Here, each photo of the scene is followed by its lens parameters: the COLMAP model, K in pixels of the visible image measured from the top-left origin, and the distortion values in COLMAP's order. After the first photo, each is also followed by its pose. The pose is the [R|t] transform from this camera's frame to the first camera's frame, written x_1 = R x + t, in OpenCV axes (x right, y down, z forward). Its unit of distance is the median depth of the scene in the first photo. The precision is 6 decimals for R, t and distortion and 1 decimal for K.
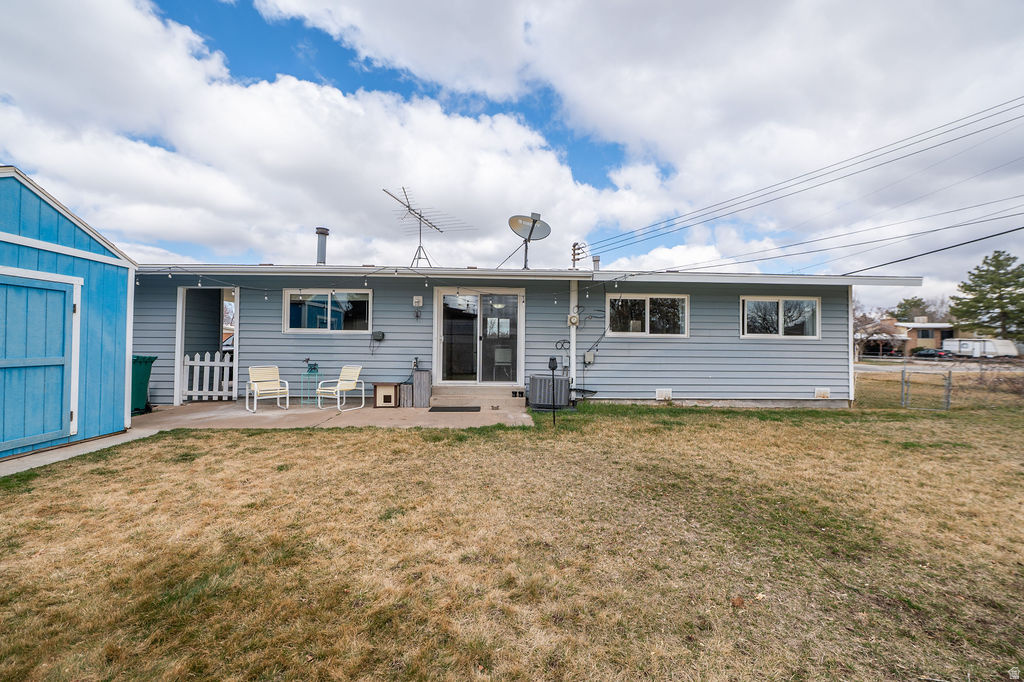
lens RADIAL K [[412.5, 0, 516.8], [0, 412.5, 335.8], [0, 0, 1]] dist [-0.008293, -0.002179]
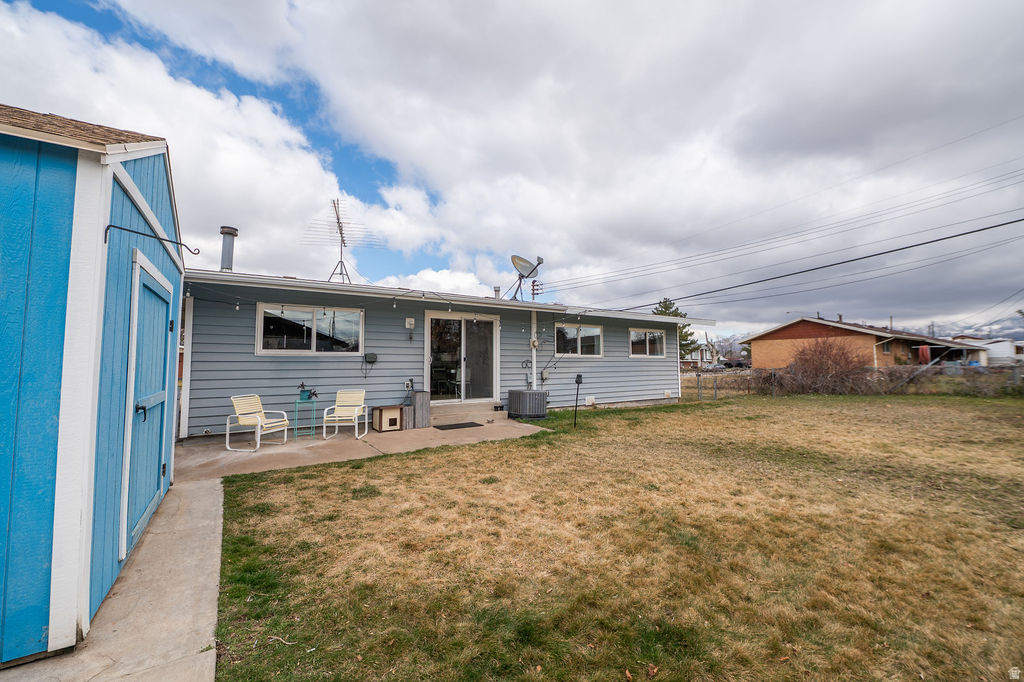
lens RADIAL K [[412.5, 0, 502.9], [0, 412.5, 343.9], [0, 0, 1]] dist [-0.008293, -0.002179]
pose [[0.856696, 0.010410, 0.515716, -0.425410], [0.001117, 0.999757, -0.022037, -0.008098], [-0.515820, 0.019455, 0.856476, 0.010730]]
